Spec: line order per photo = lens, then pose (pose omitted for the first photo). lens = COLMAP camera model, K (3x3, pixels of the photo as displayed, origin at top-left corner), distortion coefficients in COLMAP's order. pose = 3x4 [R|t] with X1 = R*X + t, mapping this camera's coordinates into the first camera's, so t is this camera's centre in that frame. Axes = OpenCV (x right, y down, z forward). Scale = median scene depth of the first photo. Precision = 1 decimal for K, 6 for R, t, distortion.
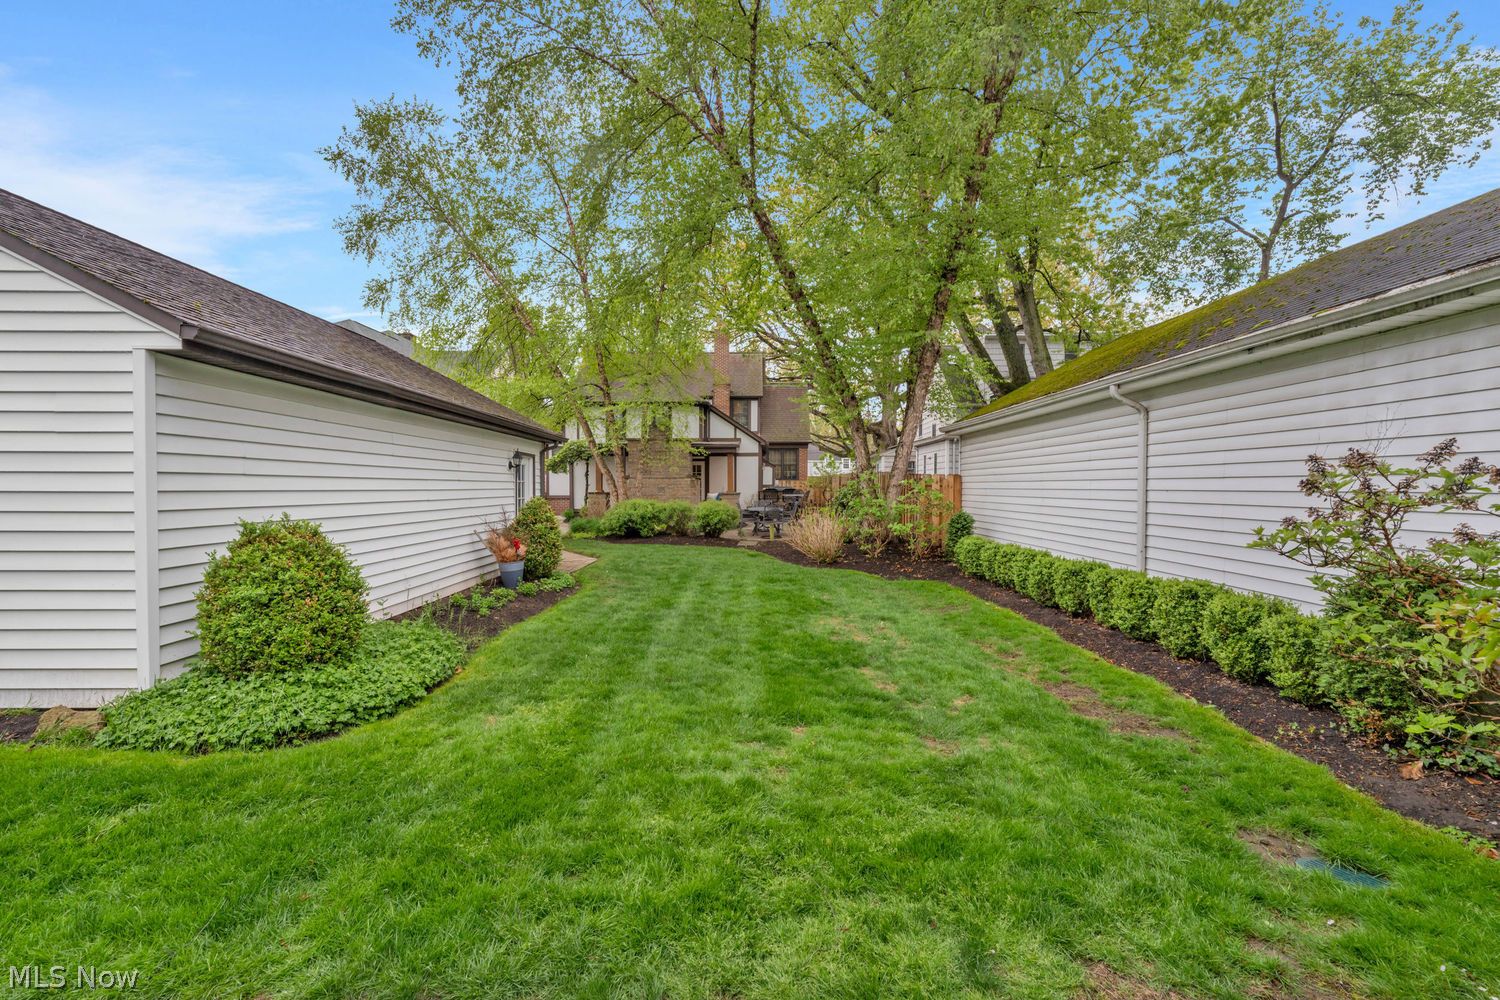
lens RADIAL K [[613.9, 0, 751.8], [0, 613.9, 495.6], [0, 0, 1]] dist [-0.000384, 0.000010]
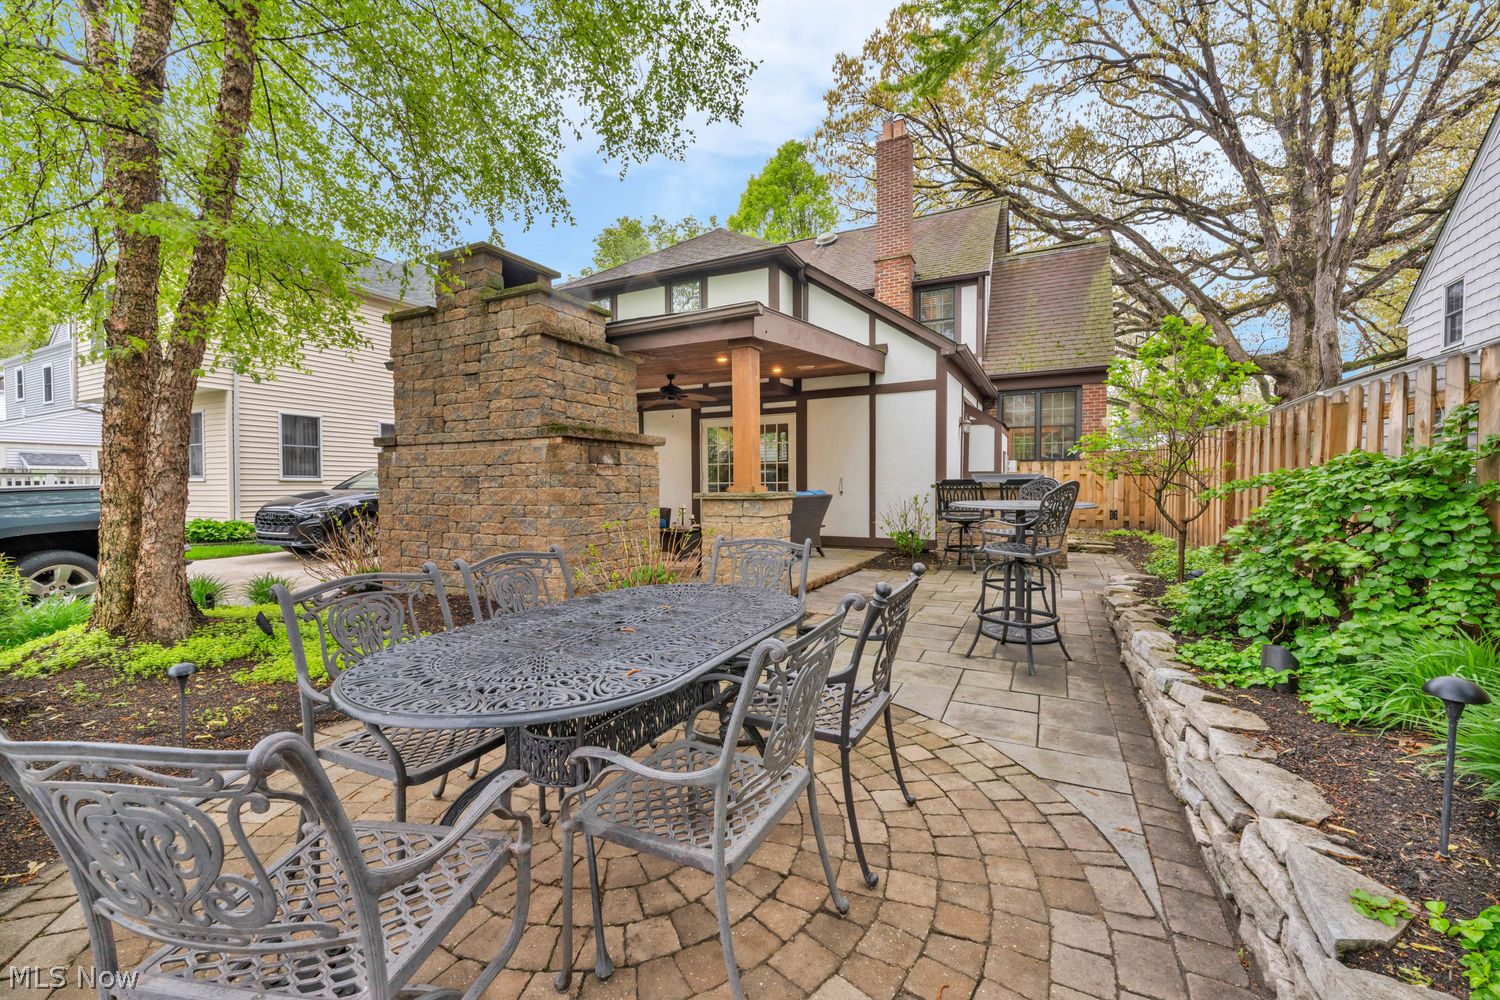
lens RADIAL K [[613.9, 0, 748.6], [0, 613.9, 498.6], [0, 0, 1]] dist [-0.000384, 0.000010]
pose [[0.897573, 0.006422, -0.440819, 0.064042], [-0.003373, 0.999965, 0.007701, -0.003308], [0.440853, -0.005426, 0.897563, 0.586120]]
